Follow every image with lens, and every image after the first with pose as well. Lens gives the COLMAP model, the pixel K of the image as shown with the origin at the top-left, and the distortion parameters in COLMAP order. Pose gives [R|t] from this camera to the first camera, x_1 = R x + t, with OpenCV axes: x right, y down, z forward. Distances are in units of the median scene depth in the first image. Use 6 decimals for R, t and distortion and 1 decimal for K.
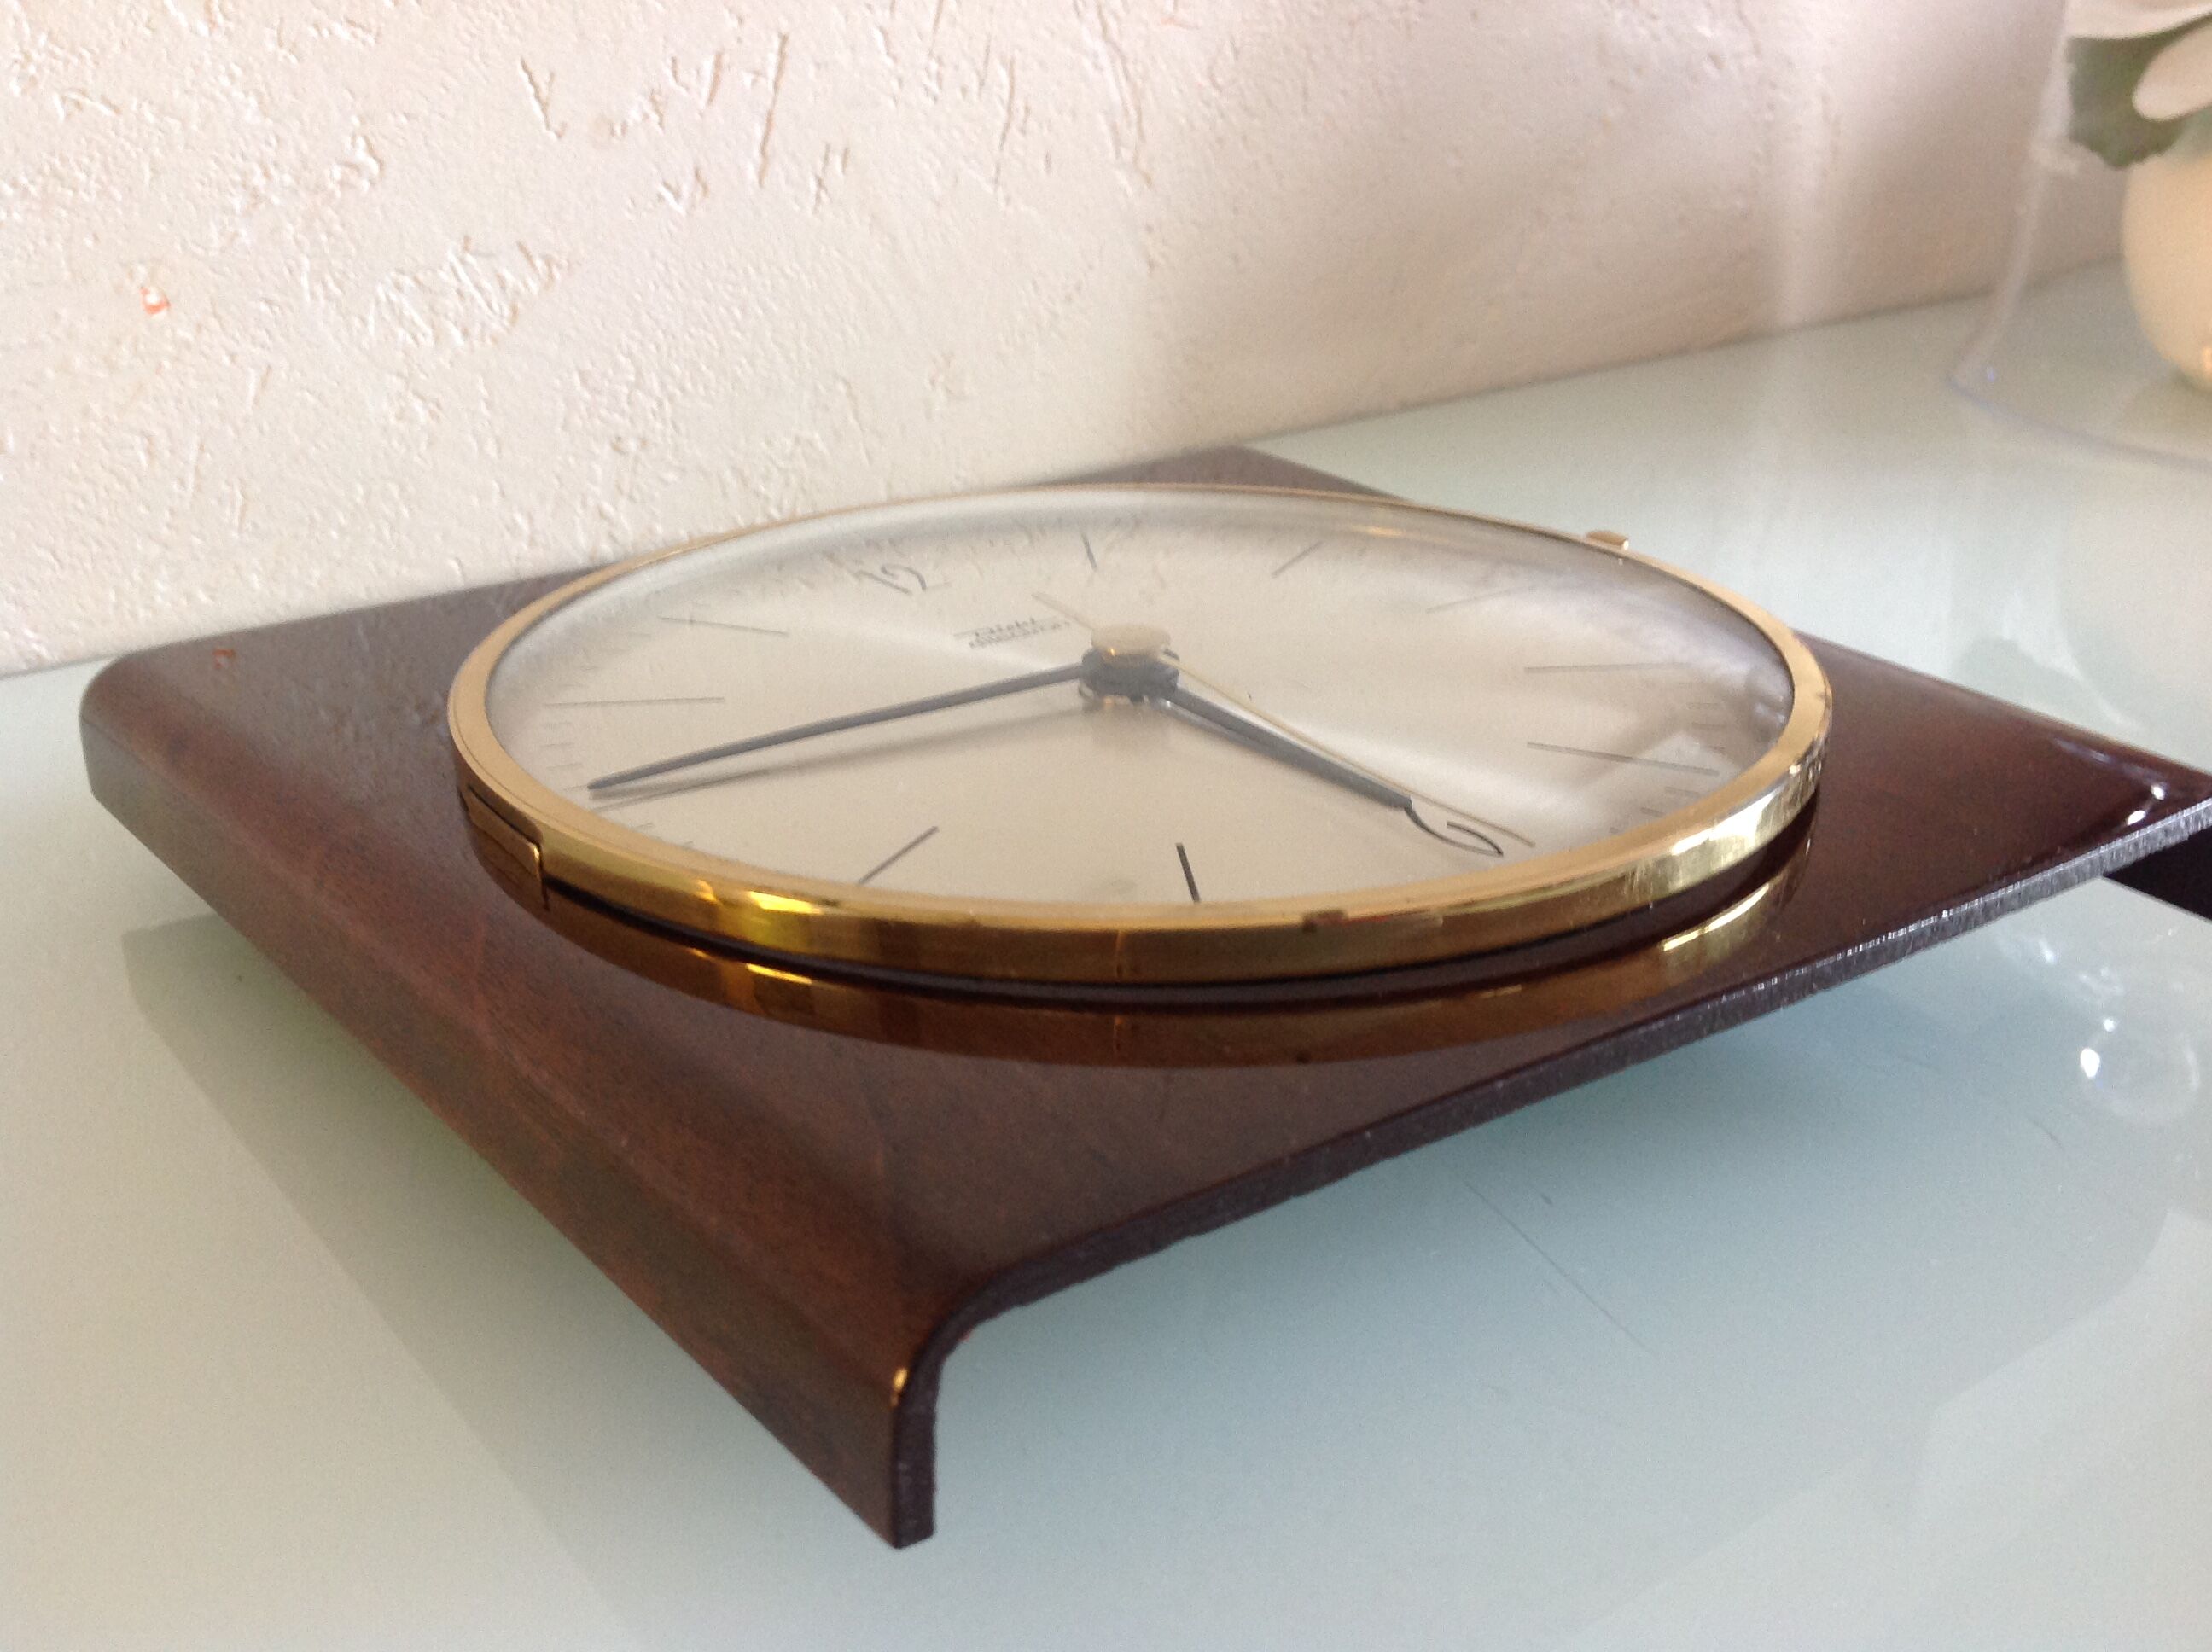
lens RADIAL K [[2272.3, 0, 1106.0], [0, 2272.3, 826.0], [0, 0, 1]] dist [0.144080, -0.525542]
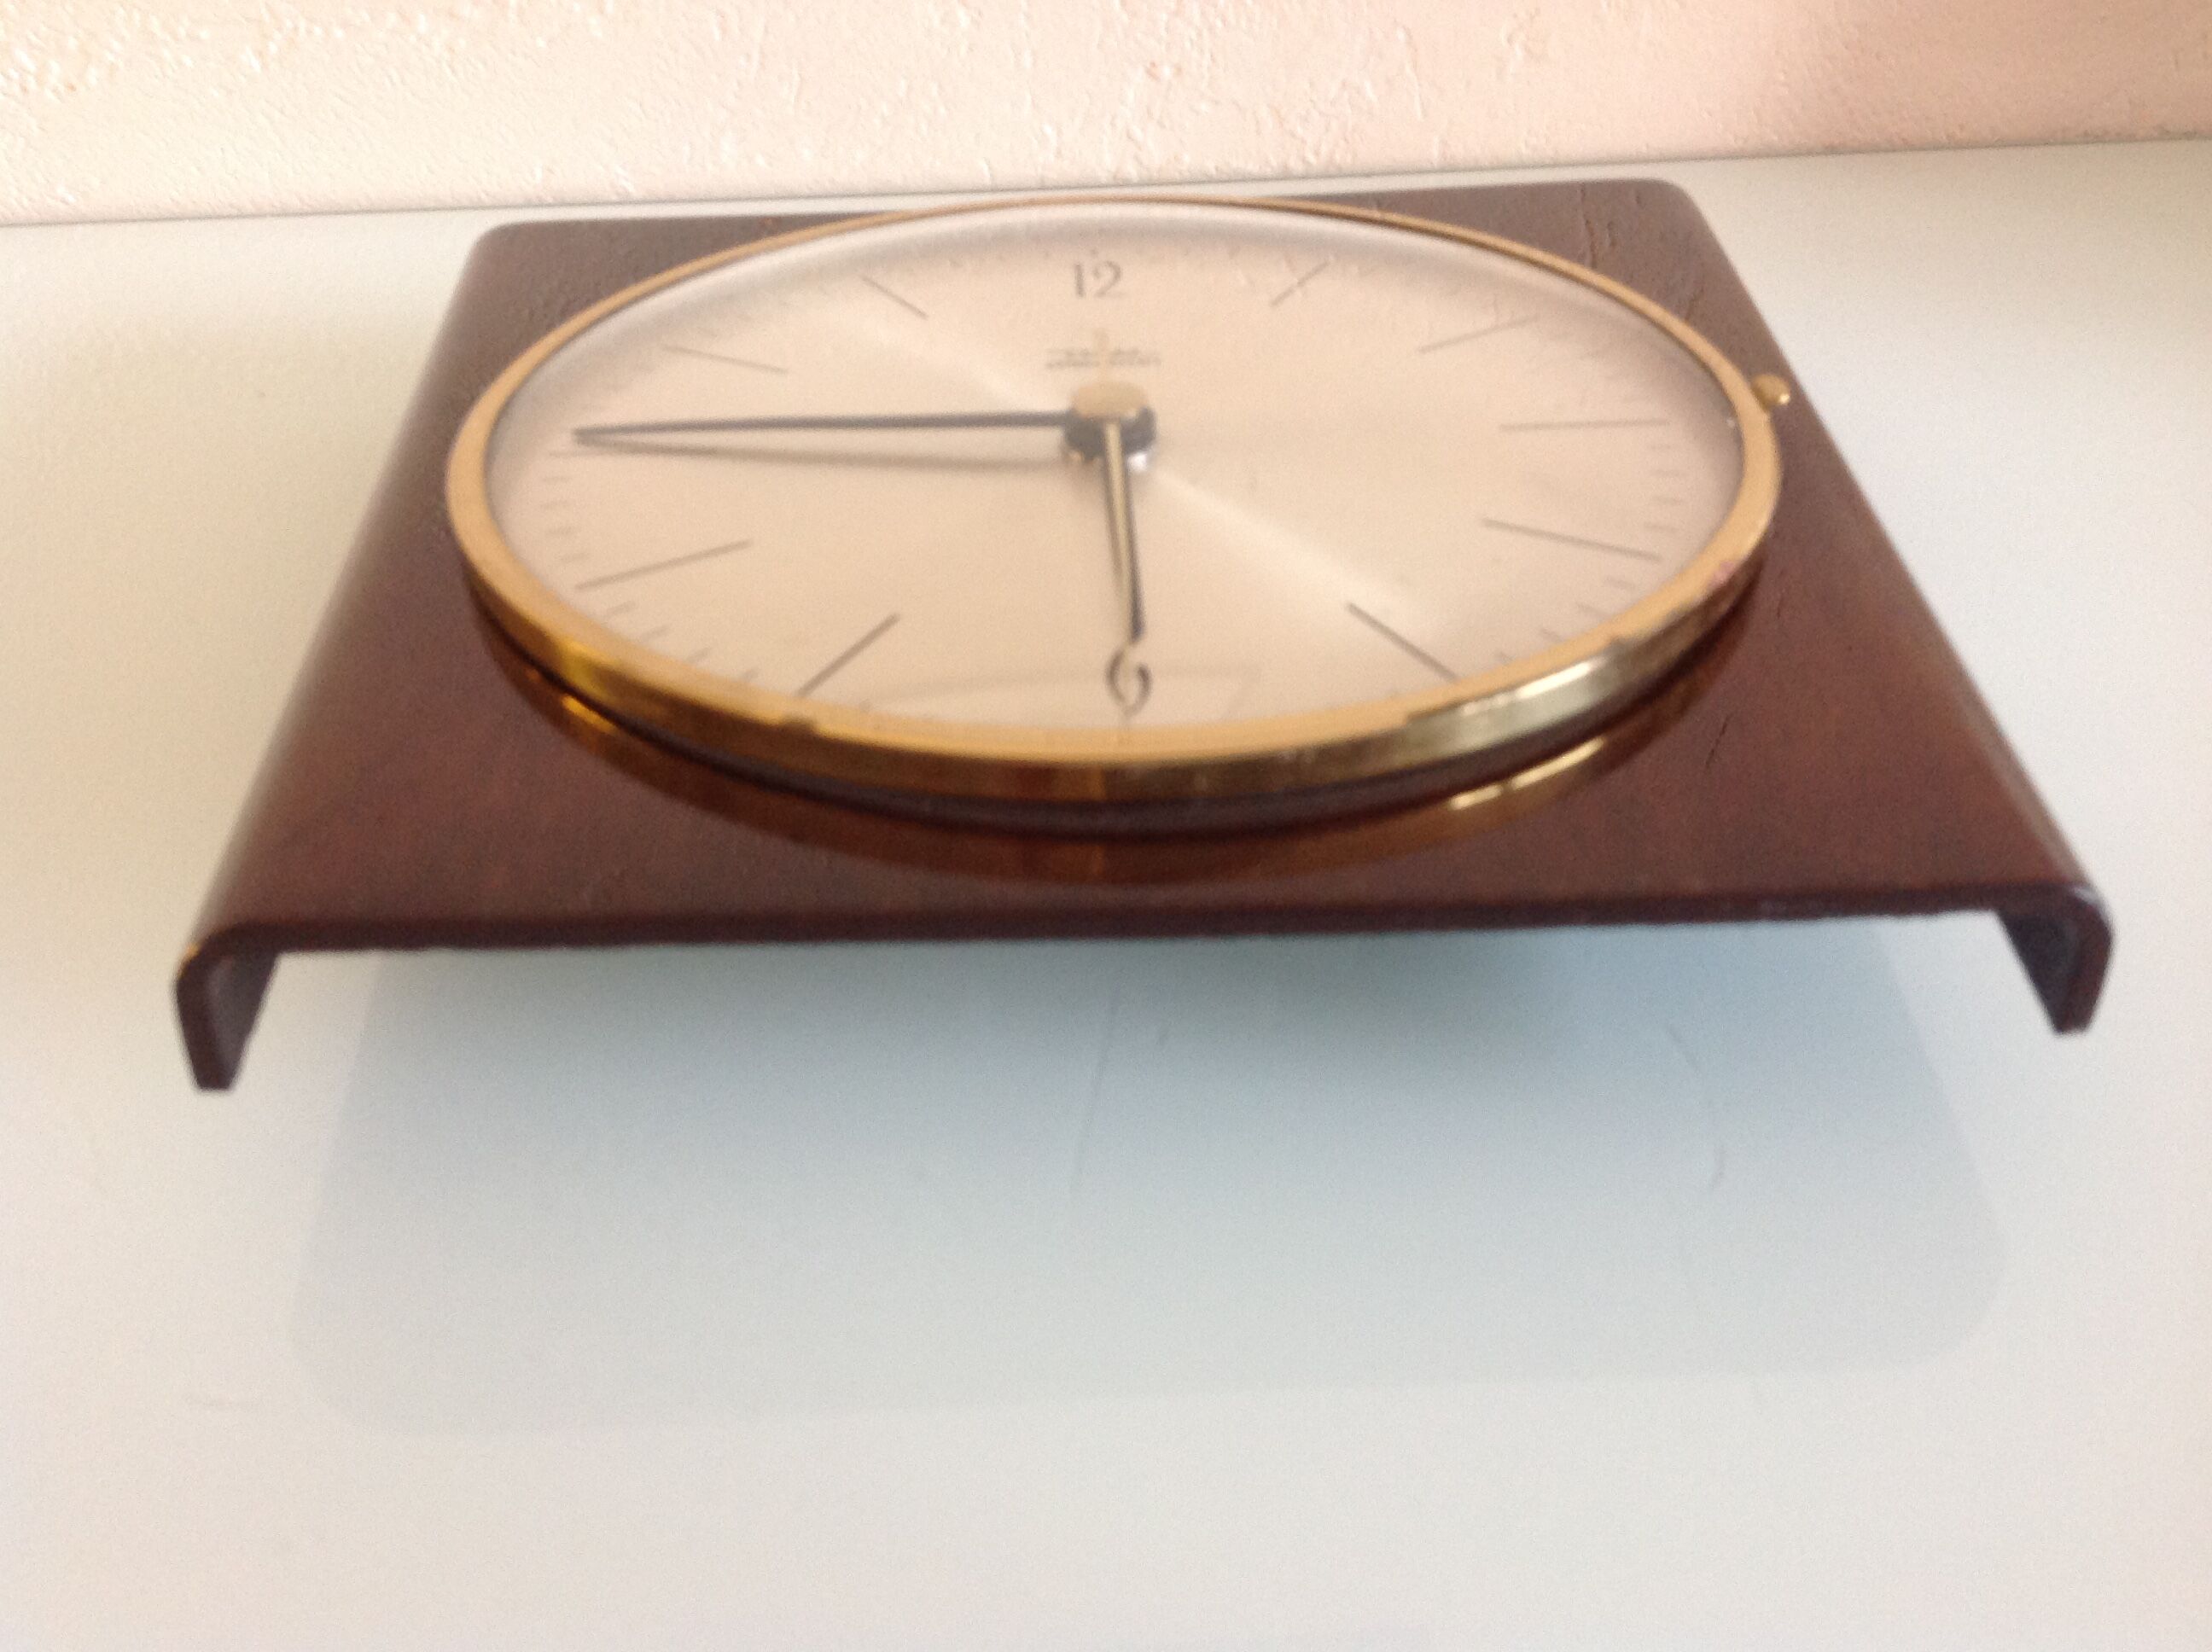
lens RADIAL K [[2275.9, 0, 1106.0], [0, 2275.9, 826.0], [0, 0, 1]] dist [0.101046, -0.292735]
pose [[0.805258, 0.319886, -0.499231, 0.398105], [-0.196876, 0.938465, 0.283767, -0.137280], [0.559284, -0.130219, 0.818684, 0.100705]]
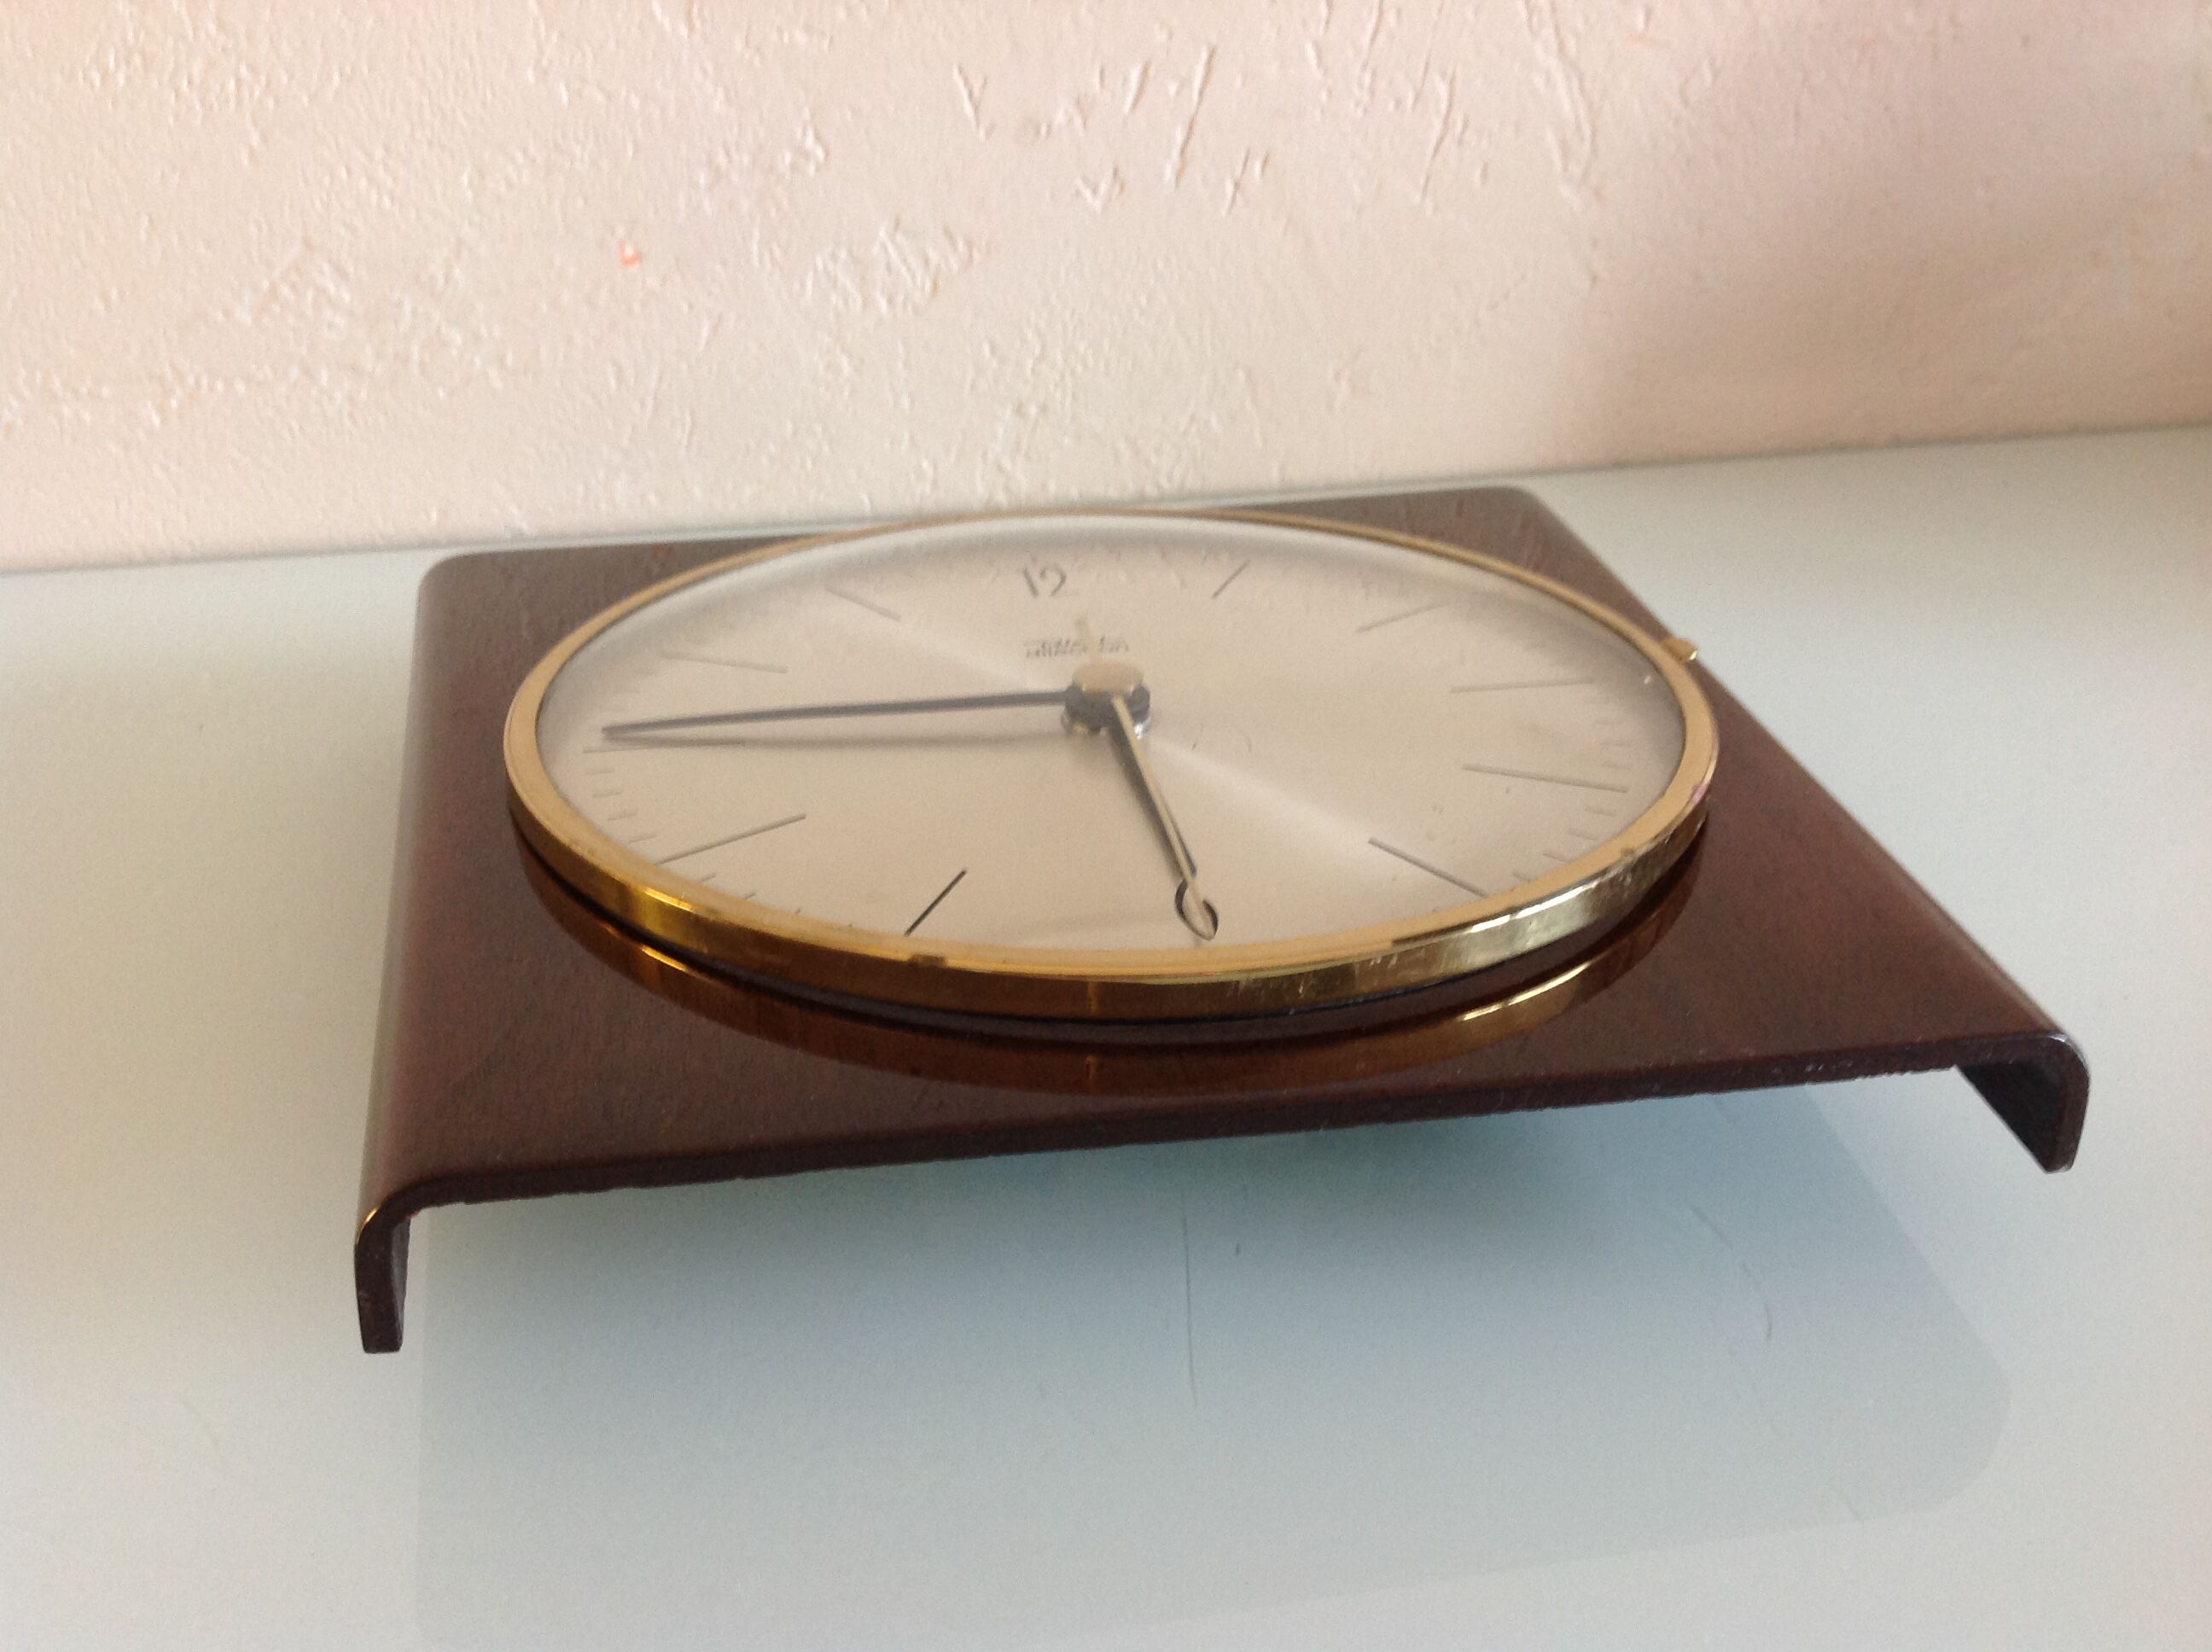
lens RADIAL K [[2272.3, 0, 1106.0], [0, 2272.3, 826.0], [0, 0, 1]] dist [0.144080, -0.525542]
pose [[0.888751, 0.200276, -0.412325, 0.334062], [-0.170024, 0.979368, 0.109220, -0.096029], [0.425692, -0.026964, 0.904466, -0.006742]]
